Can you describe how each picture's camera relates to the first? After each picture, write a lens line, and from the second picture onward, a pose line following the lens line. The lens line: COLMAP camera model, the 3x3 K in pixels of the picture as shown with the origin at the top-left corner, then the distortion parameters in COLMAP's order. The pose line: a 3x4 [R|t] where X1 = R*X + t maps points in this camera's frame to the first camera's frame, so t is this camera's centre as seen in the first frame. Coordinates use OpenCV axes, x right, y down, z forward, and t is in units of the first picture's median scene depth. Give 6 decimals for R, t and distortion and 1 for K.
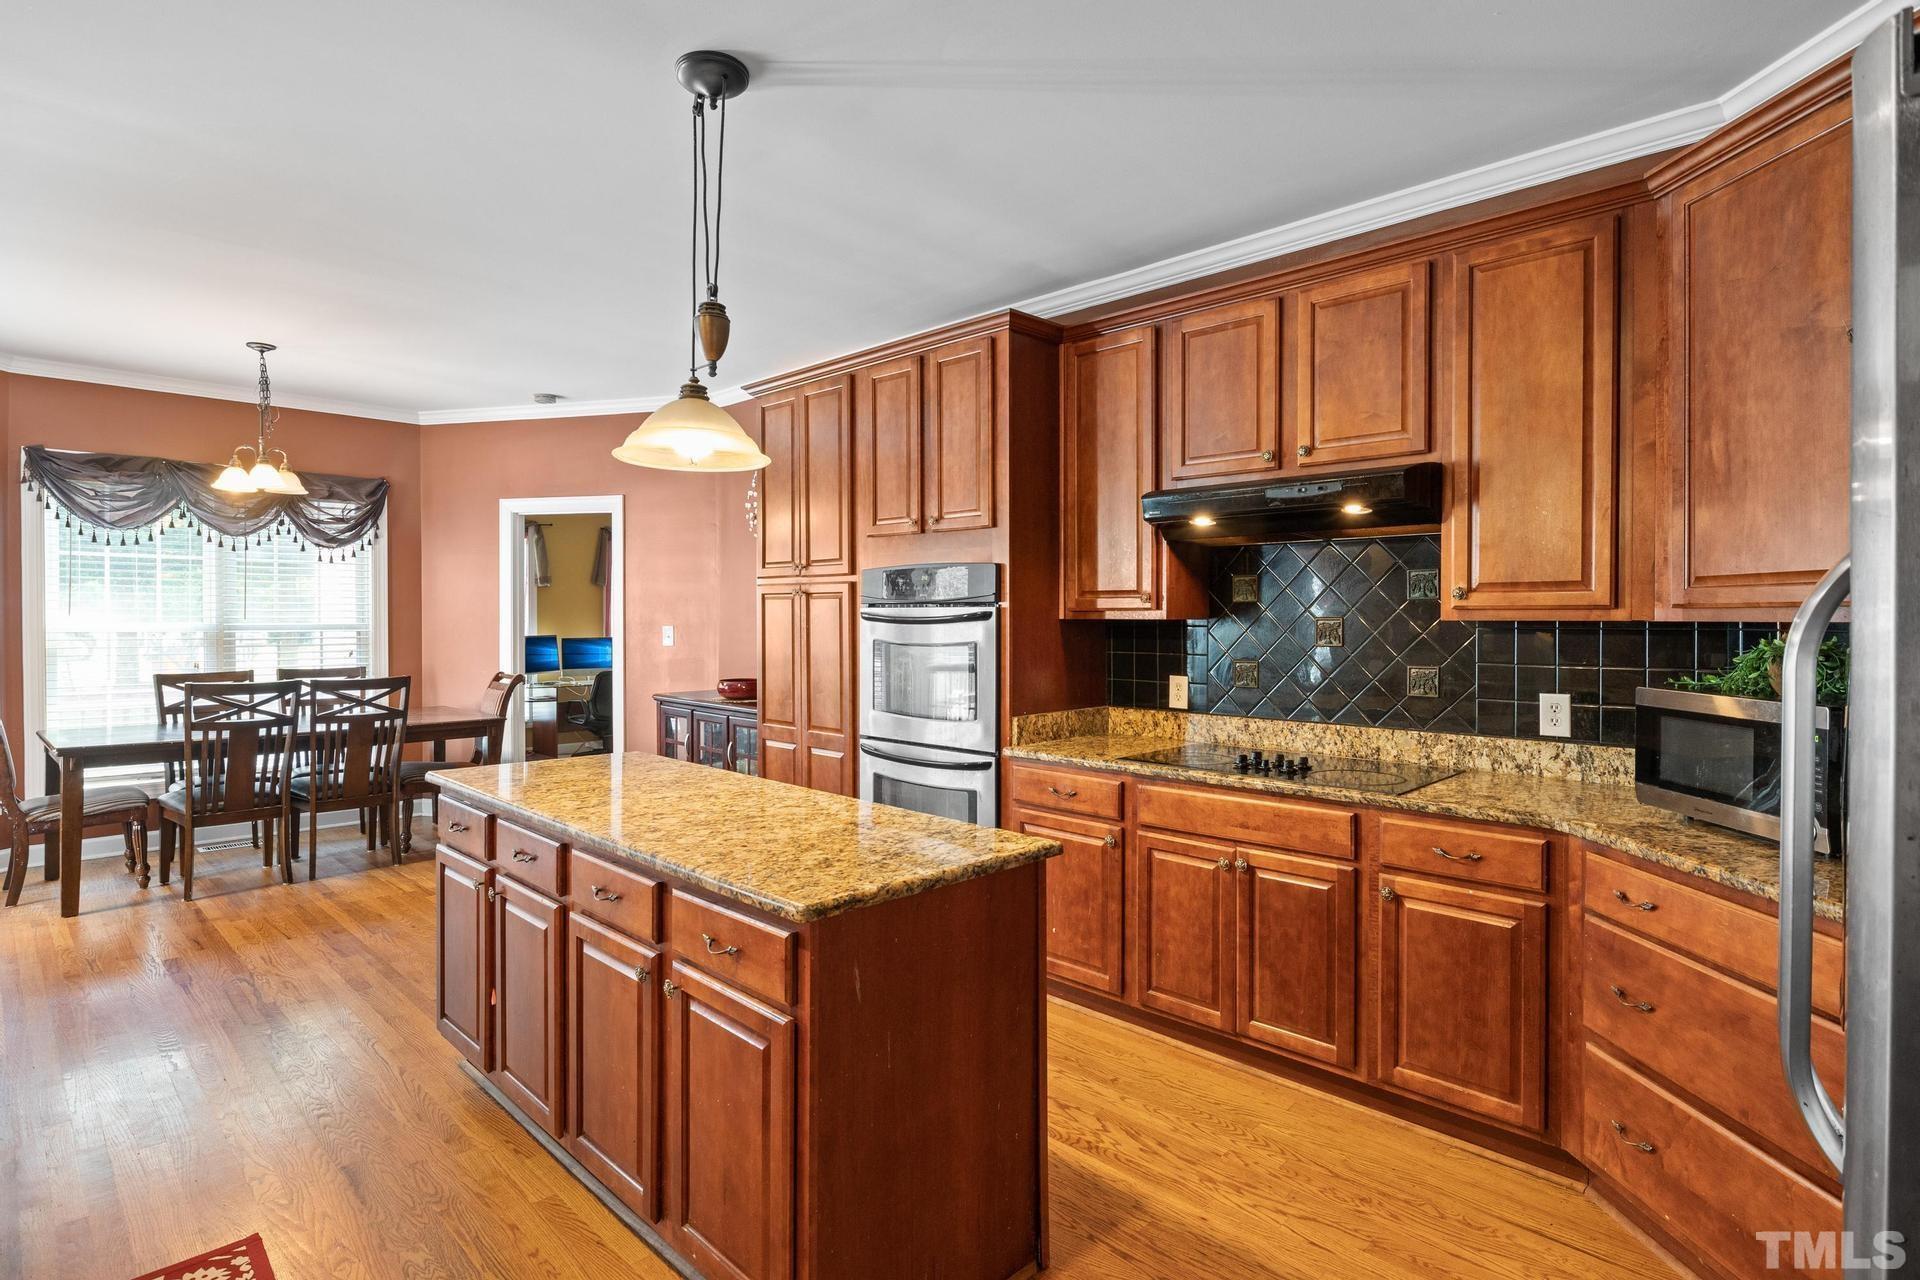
lens RADIAL K [[952.6, 0, 954.7], [0, 952.6, 624.7], [0, 0, 1]] dist [-0.008932, -0.001100]
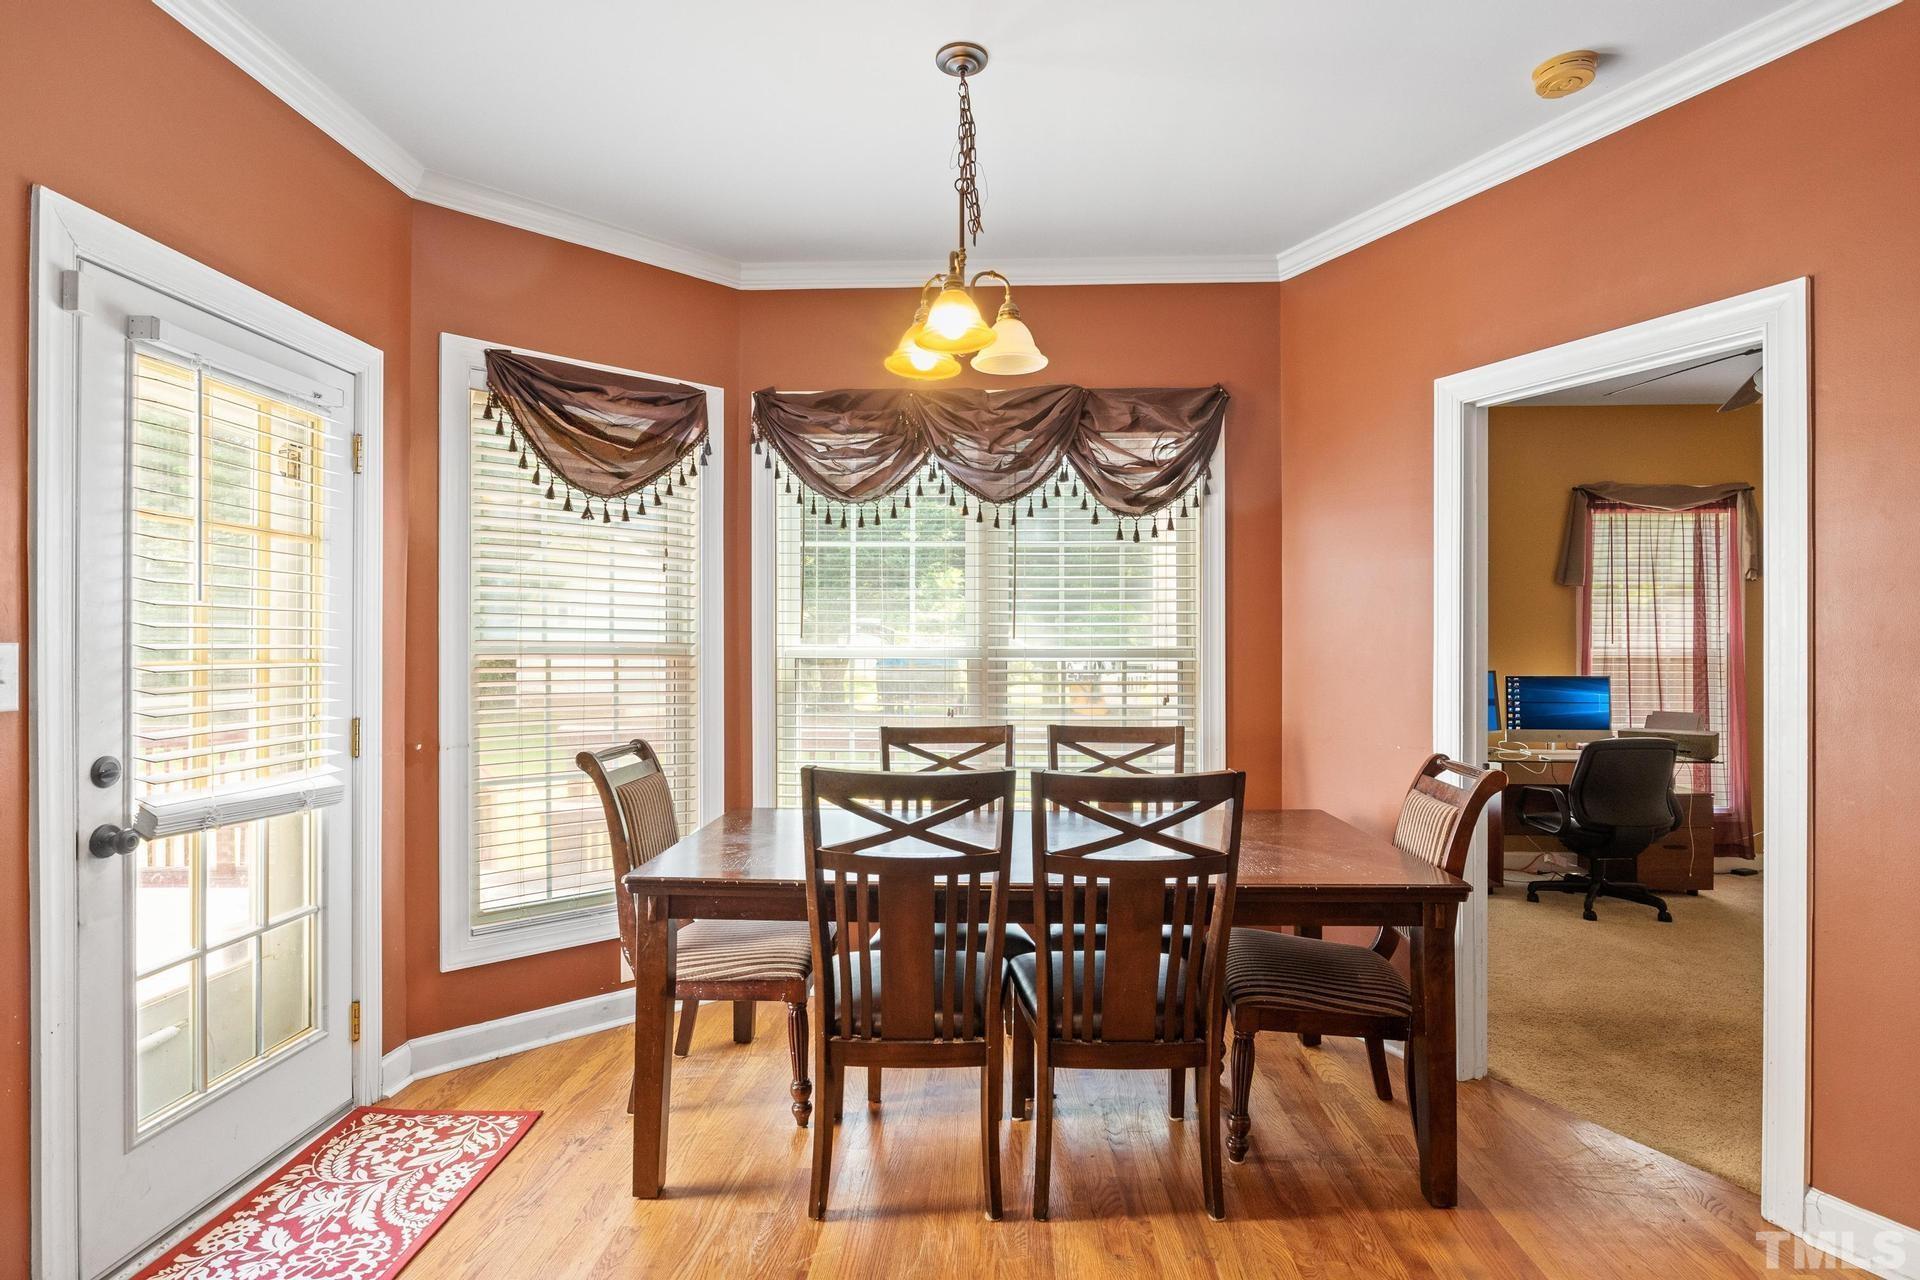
lens RADIAL K [[1003.4, 0, 955.8], [0, 1003.4, 649.9], [0, 0, 1]] dist [0.001403, 0.000849]
pose [[0.667291, 0.001387, -0.744796, -0.282691], [-0.006772, 0.999968, -0.004205, 0.004026], [0.744767, 0.007850, 0.667279, 0.523938]]
